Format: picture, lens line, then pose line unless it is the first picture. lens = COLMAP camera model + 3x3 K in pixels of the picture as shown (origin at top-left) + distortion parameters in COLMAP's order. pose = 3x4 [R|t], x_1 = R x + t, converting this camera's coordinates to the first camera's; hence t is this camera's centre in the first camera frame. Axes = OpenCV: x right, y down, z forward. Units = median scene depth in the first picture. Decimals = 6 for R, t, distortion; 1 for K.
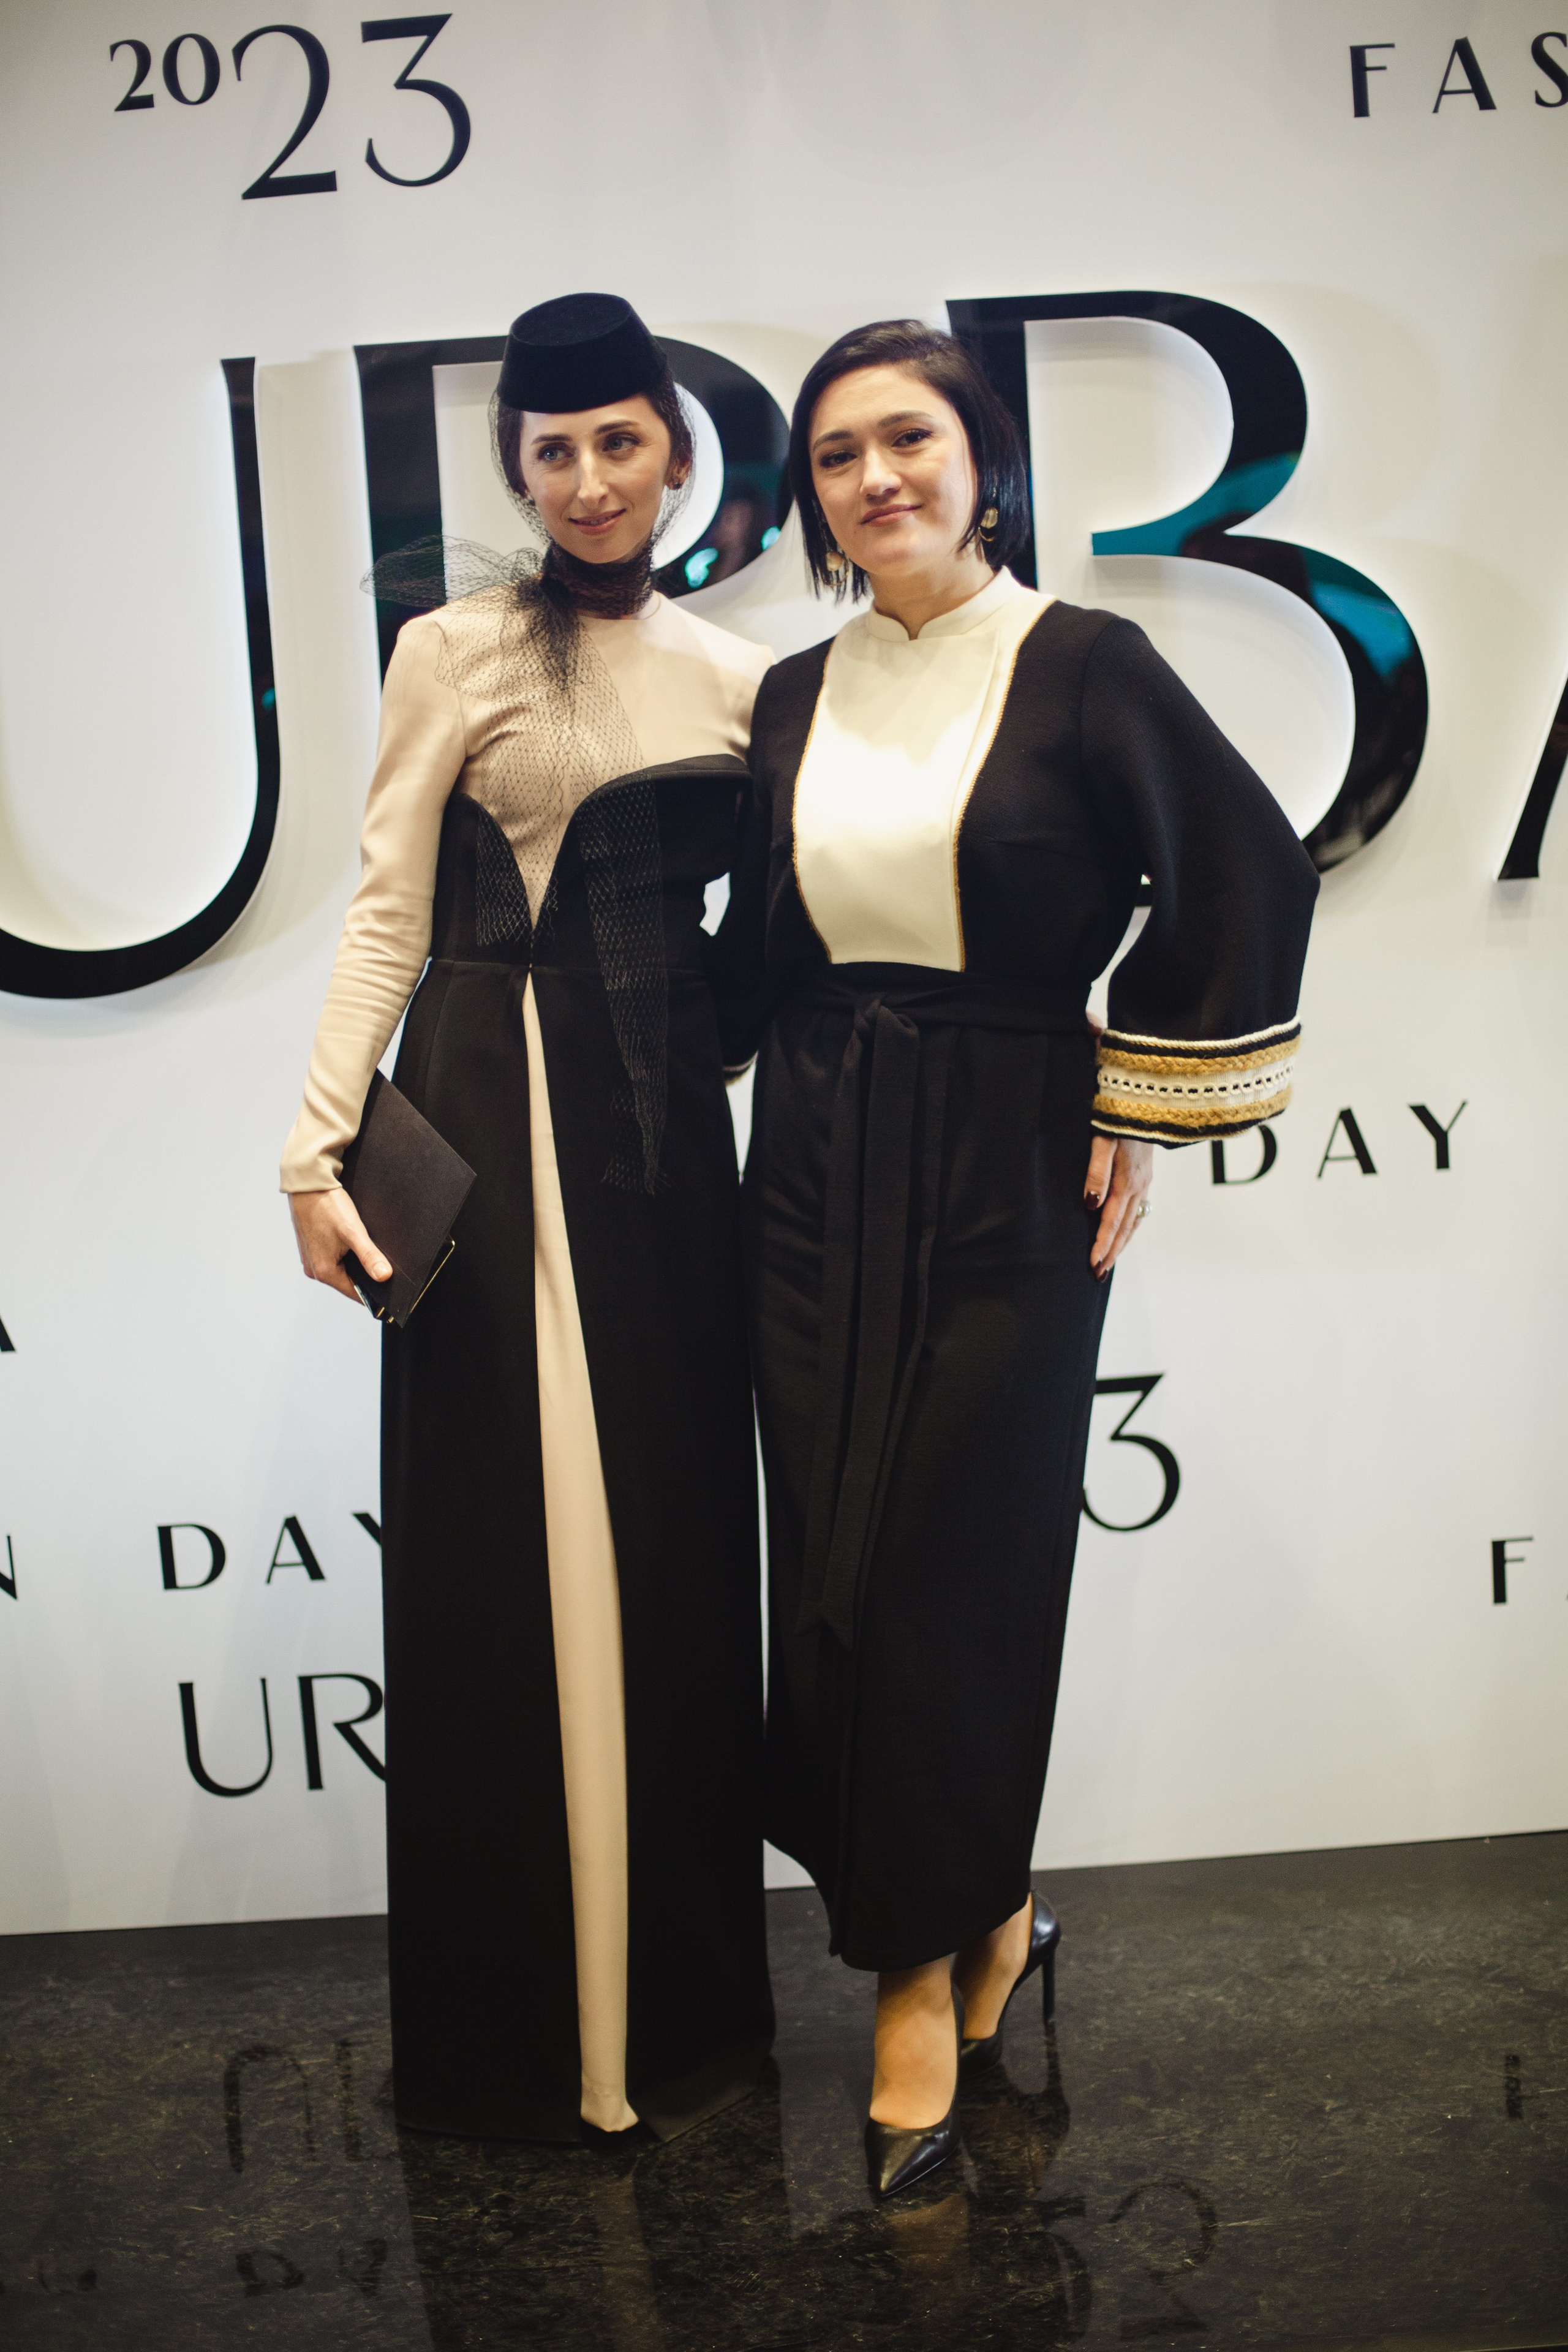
lens RADIAL K [[3136.6, 0, 857.1], [0, 3136.6, 1174.8], [0, 0, 1]] dist [-0.112051, 0.000000]
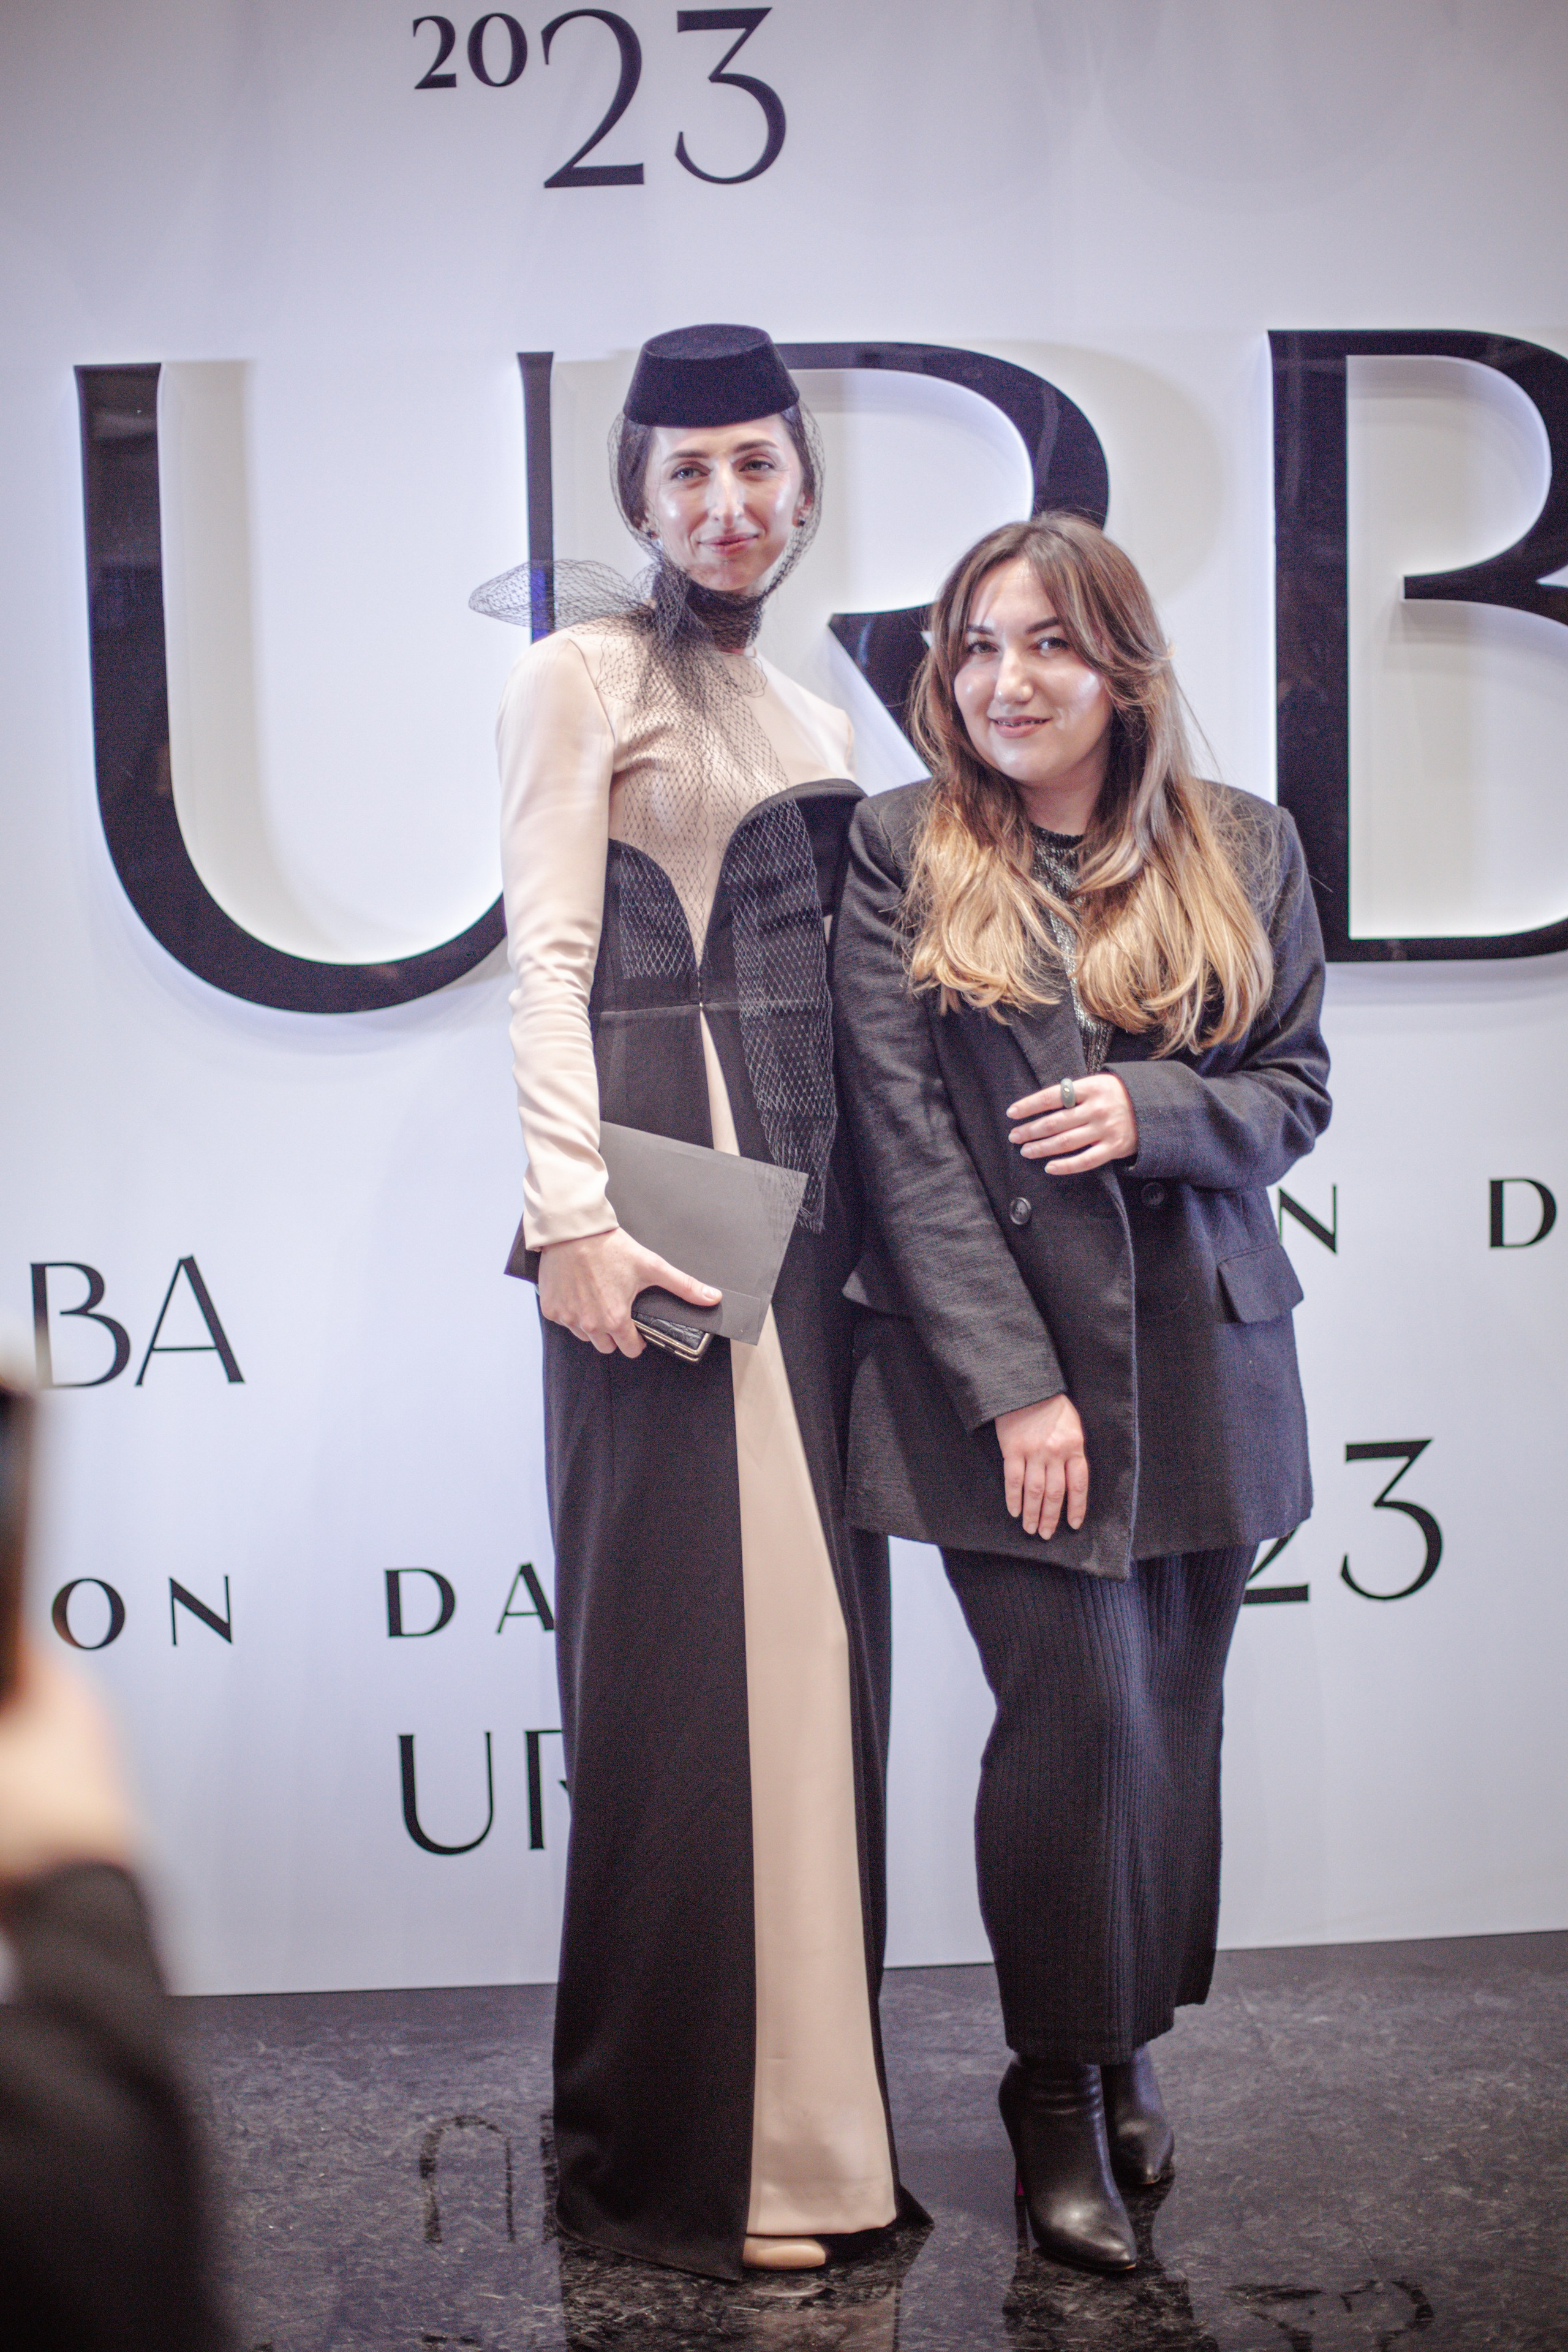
lens RADIAL K [[3136.6, 0, 801.4], [0, 3136.6, 1187.4], [0, 0, 1]] dist [-0.112051, 0.000000]
pose [[0.998616, 0.032692, 0.041189, -0.149246], [-0.032301, 0.999427, -0.010121, 0.001172], [-0.041496, 0.008776, 0.999100, 0.039095]]
